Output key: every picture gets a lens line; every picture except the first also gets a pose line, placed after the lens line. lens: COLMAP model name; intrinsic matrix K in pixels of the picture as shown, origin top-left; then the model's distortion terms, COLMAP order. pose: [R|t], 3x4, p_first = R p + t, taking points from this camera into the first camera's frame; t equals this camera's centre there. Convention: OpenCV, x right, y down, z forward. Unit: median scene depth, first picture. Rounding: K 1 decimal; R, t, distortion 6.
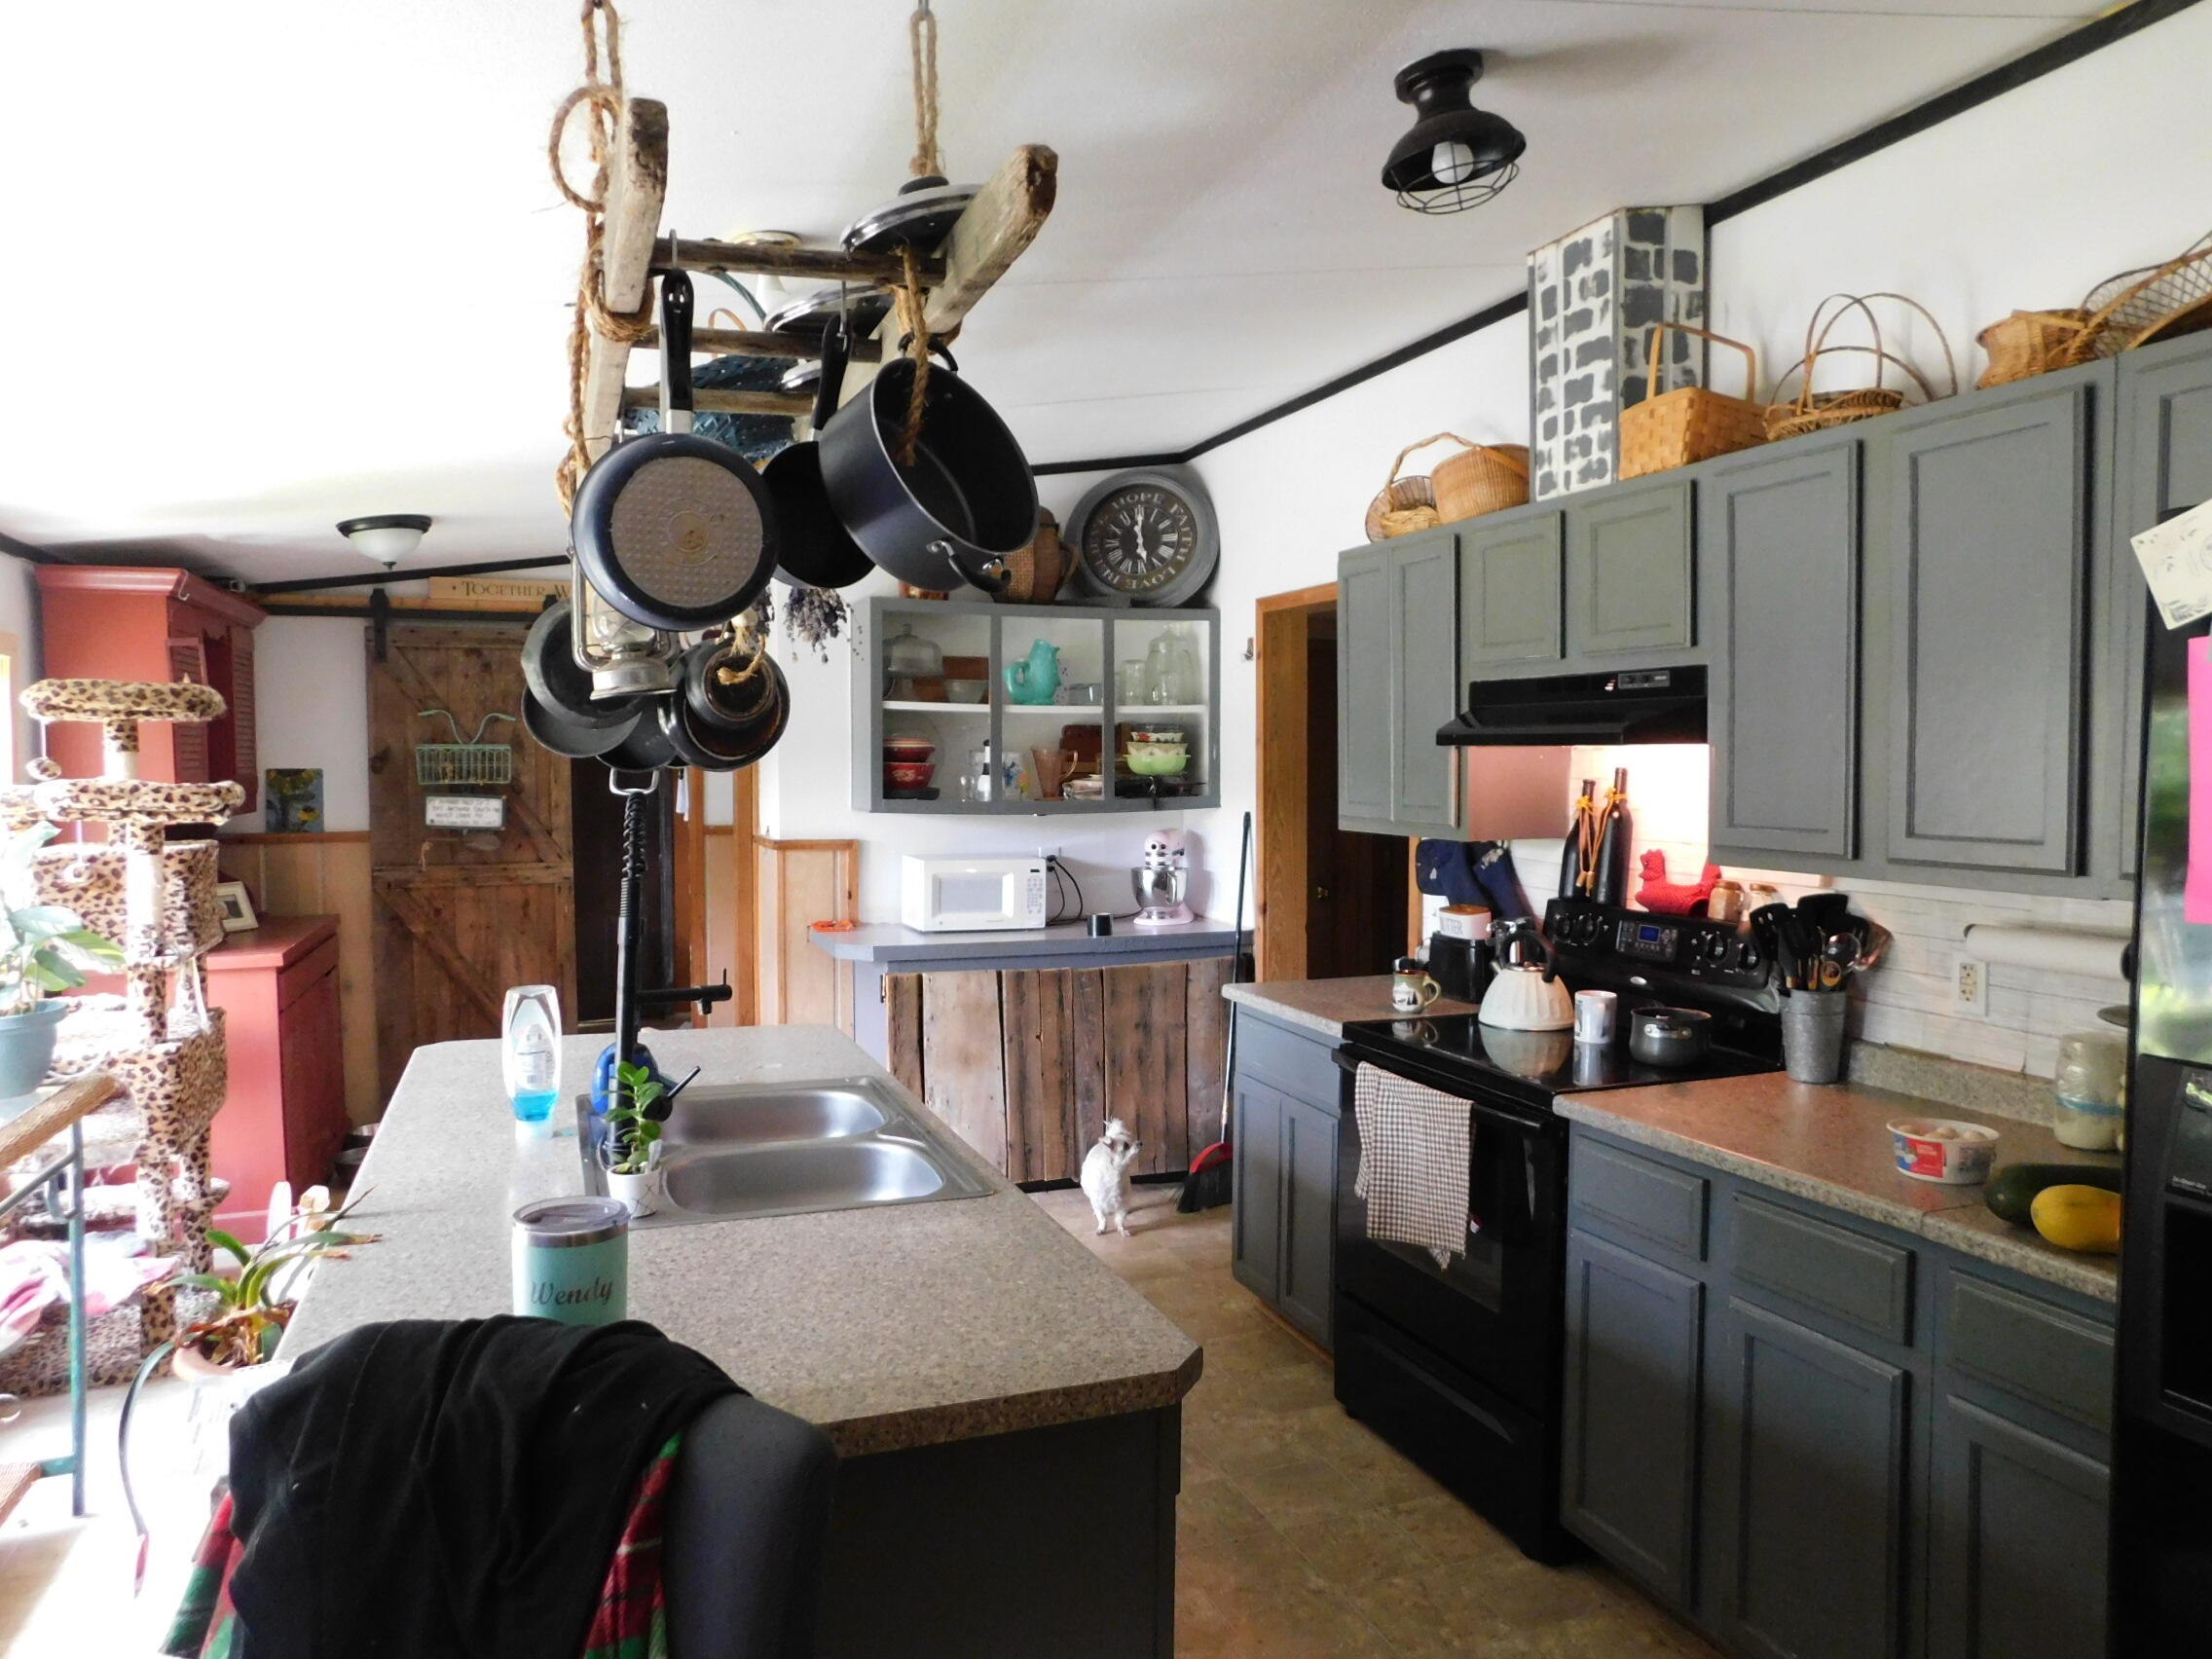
lens RADIAL K [[1461.4, 0, 1105.4], [0, 1461.4, 827.5], [0, 0, 1]] dist [-0.066600, 0.052550]
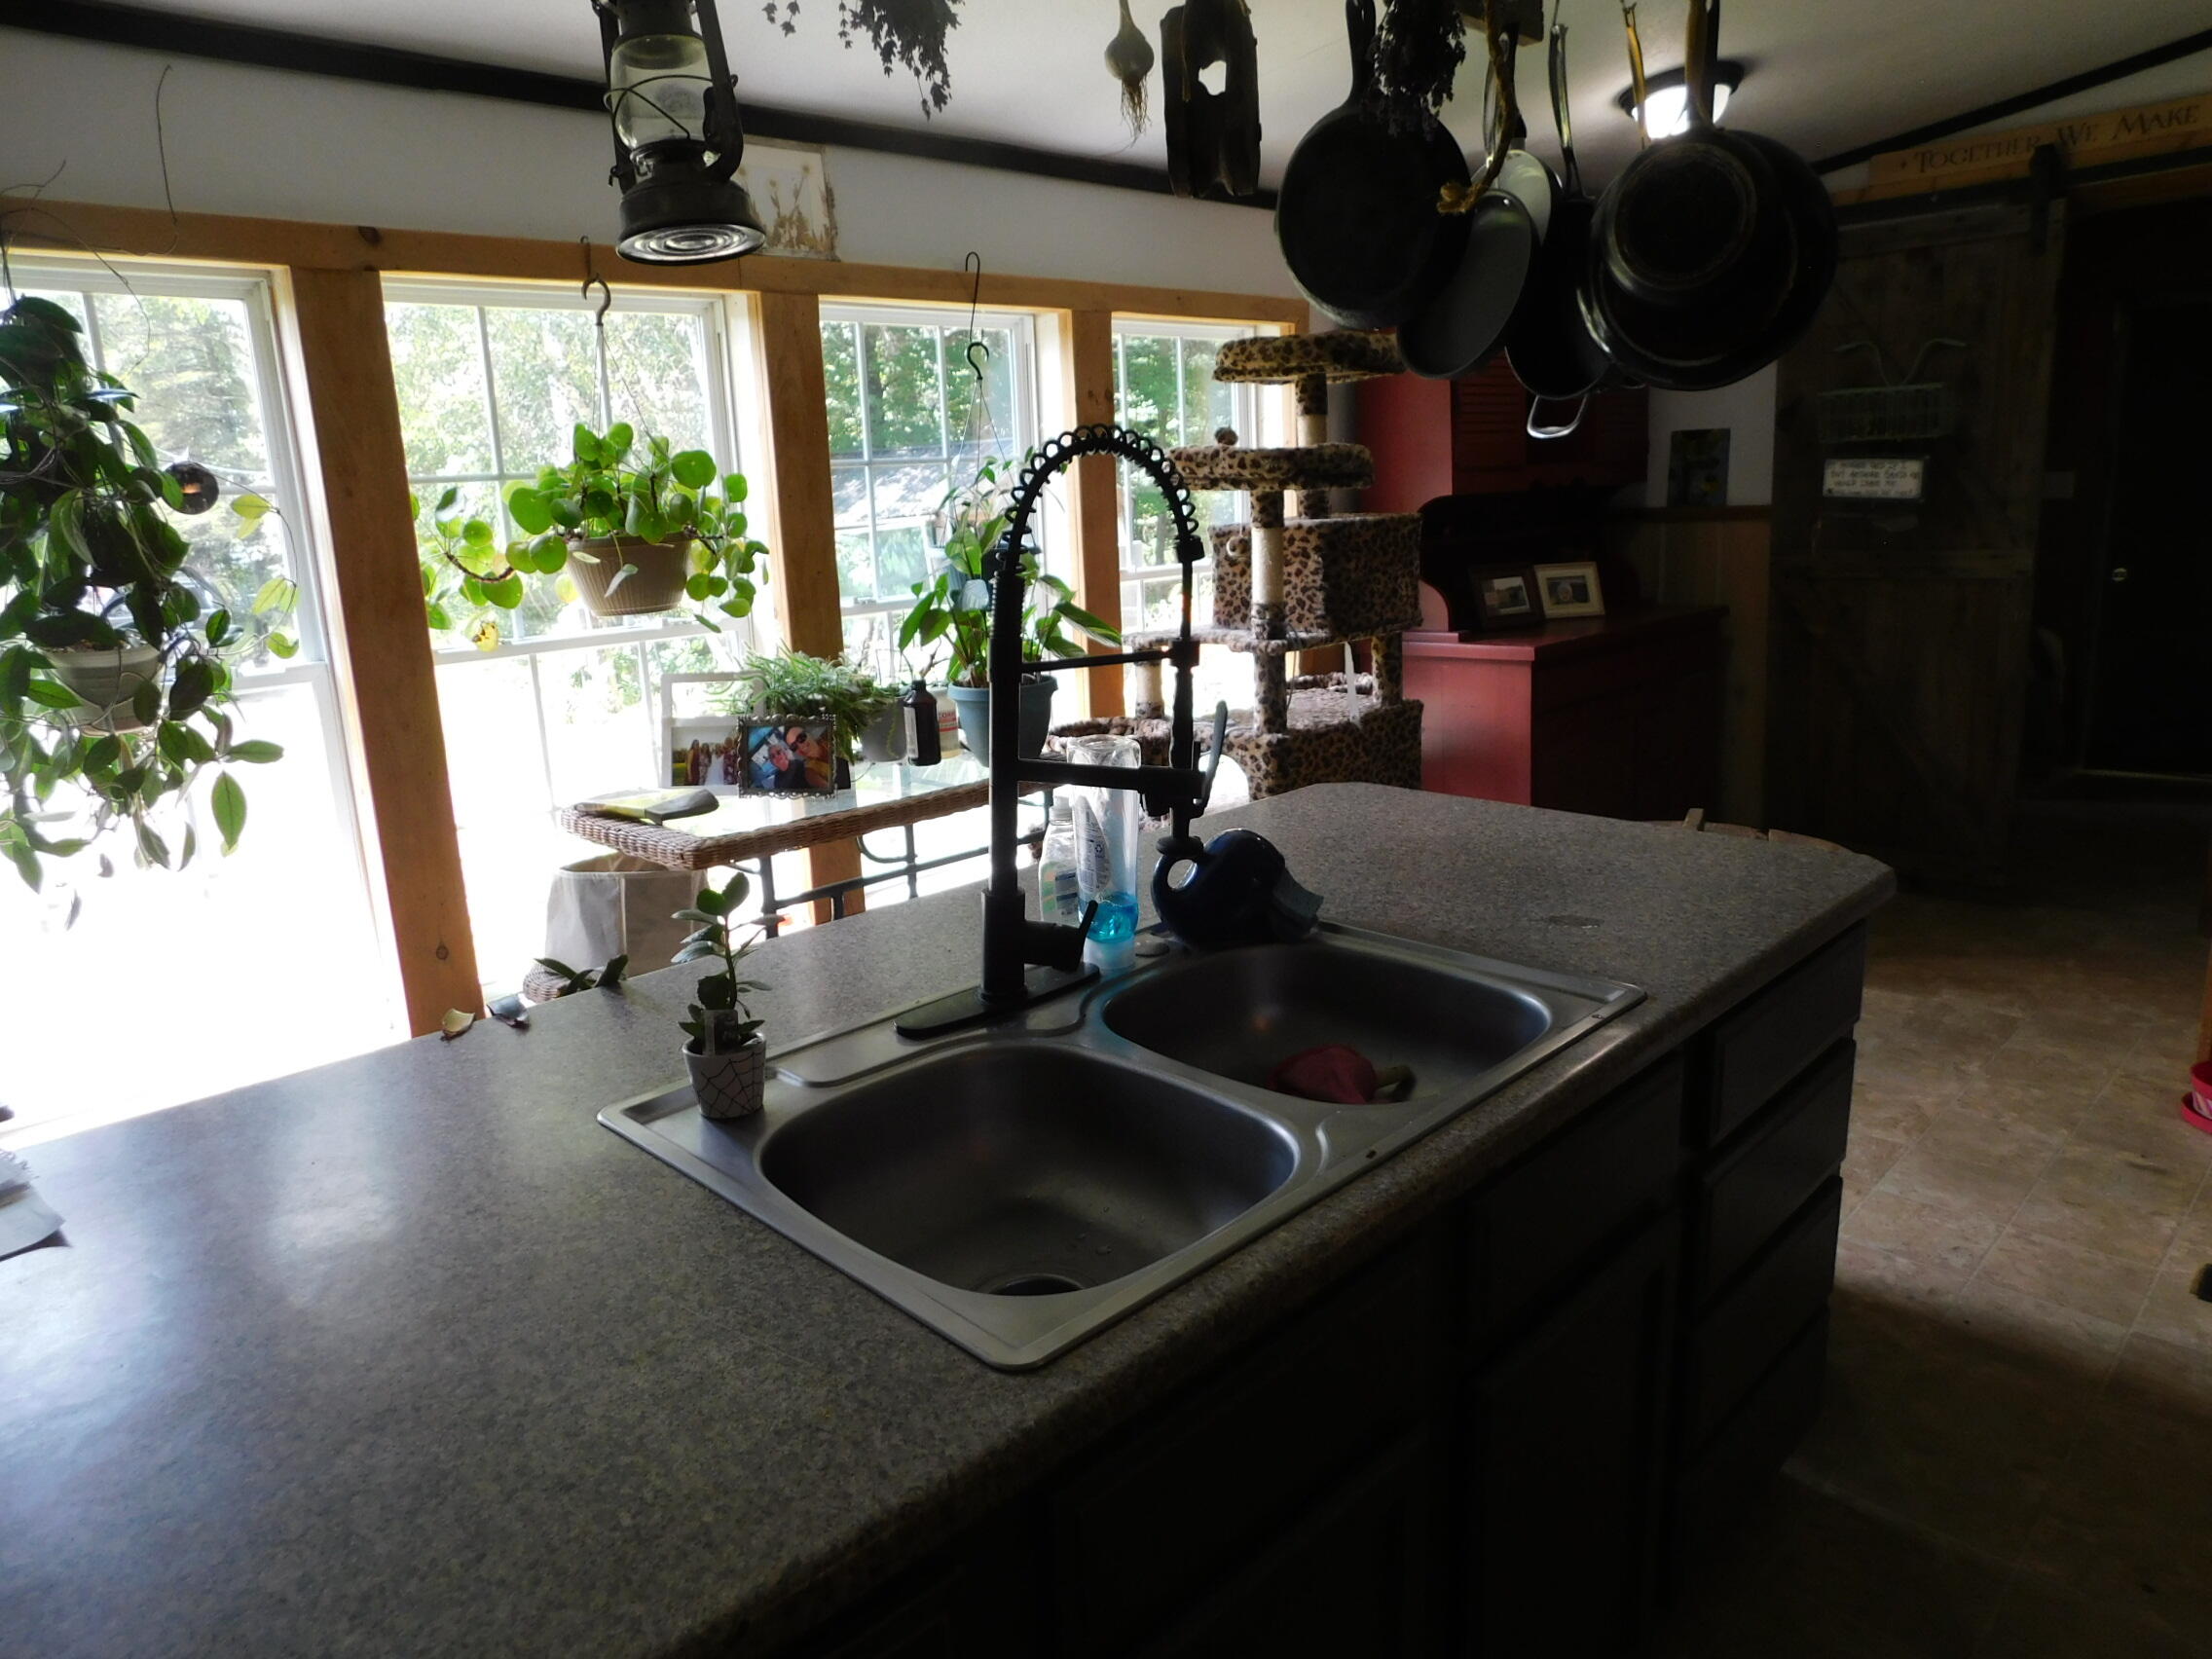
lens RADIAL K [[1461.4, 0, 1105.4], [0, 1461.4, 827.5], [0, 0, 1]] dist [-0.066600, 0.052550]
pose [[0.405129, 0.191816, -0.893911, 0.106783], [0.007620, 0.977001, 0.213099, 0.004638], [0.914228, -0.093144, 0.394350, 0.343973]]
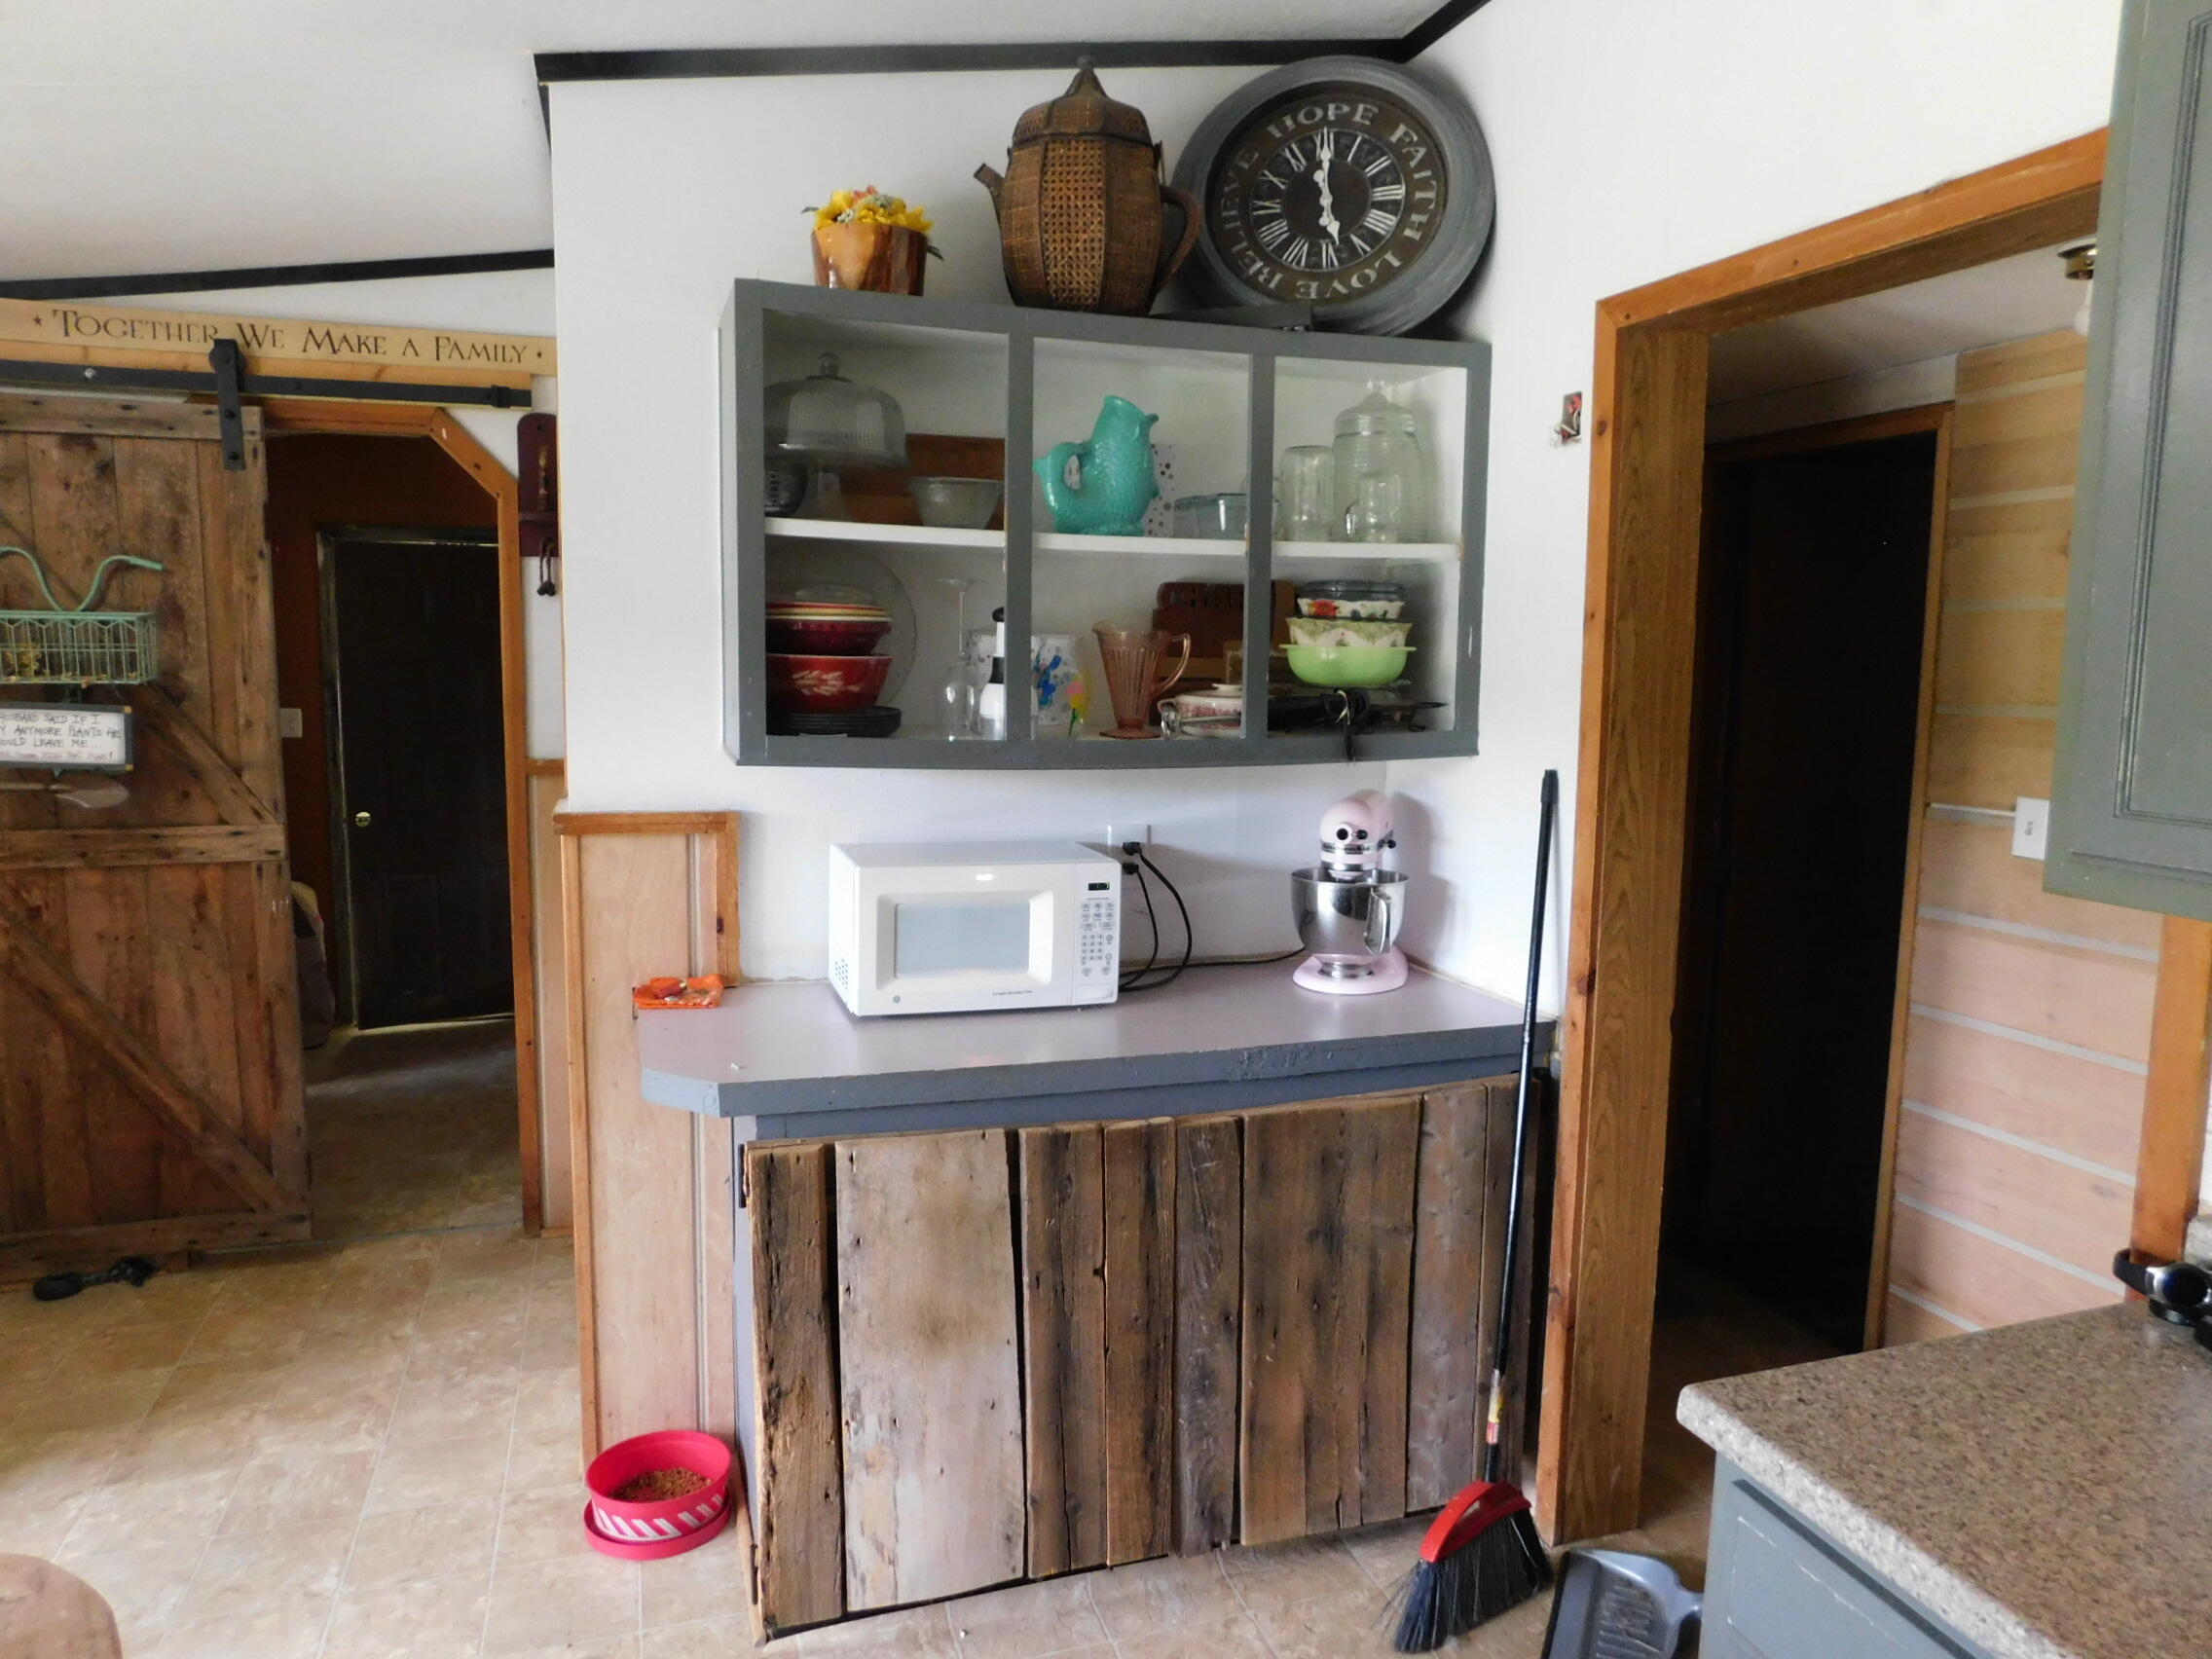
lens RADIAL K [[1461.4, 0, 1105.4], [0, 1461.4, 827.5], [0, 0, 1]] dist [-0.066600, 0.052550]
pose [[0.998627, 0.019096, -0.048784, -0.022492], [-0.015362, 0.997005, 0.075791, -0.025117], [0.050085, -0.074937, 0.995930, 0.516042]]
